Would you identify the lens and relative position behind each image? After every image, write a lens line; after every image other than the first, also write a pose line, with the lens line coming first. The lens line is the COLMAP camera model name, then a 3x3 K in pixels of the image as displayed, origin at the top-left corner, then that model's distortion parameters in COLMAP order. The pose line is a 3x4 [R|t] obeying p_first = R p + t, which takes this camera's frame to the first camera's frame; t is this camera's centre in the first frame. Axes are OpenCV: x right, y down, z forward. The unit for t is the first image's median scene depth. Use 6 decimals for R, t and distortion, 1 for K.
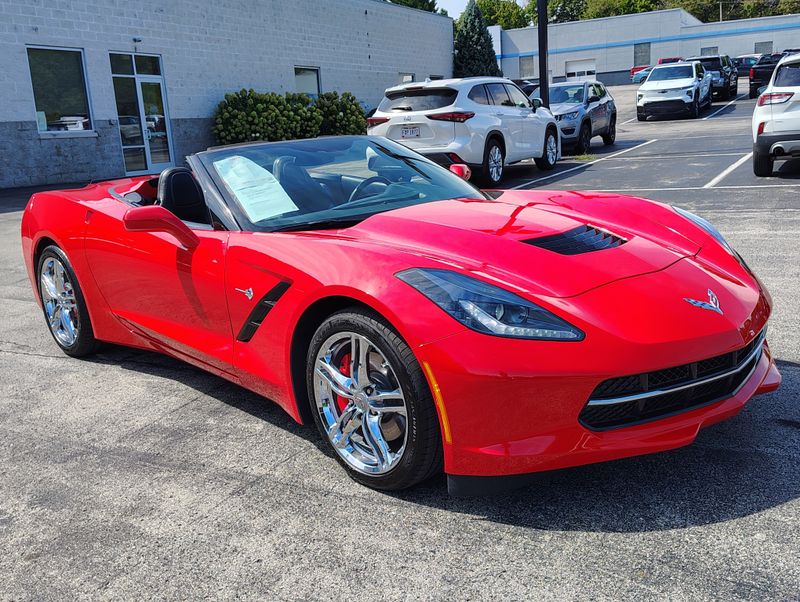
lens RADIAL K [[798.5, 0, 404.3], [0, 798.5, 299.8], [0, 0, 1]] dist [0.029555, 0.000729]
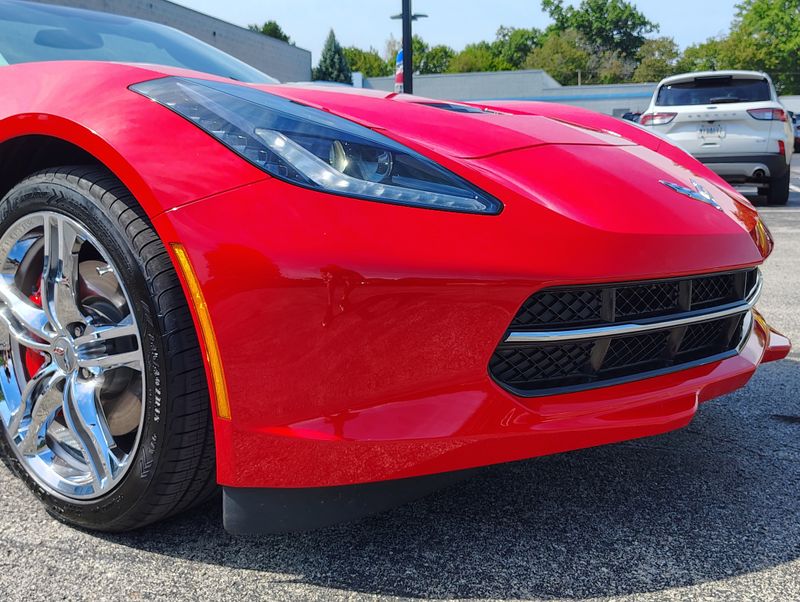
lens RADIAL K [[859.6, 0, 400.0], [0, 859.6, 301.0], [0, 0, 1]] dist [0.028080, -0.002322]
pose [[0.985548, 0.027429, 0.167162, 0.066588], [-0.015565, 0.997292, -0.071874, 0.135282], [-0.168681, 0.068233, 0.983306, 0.442553]]
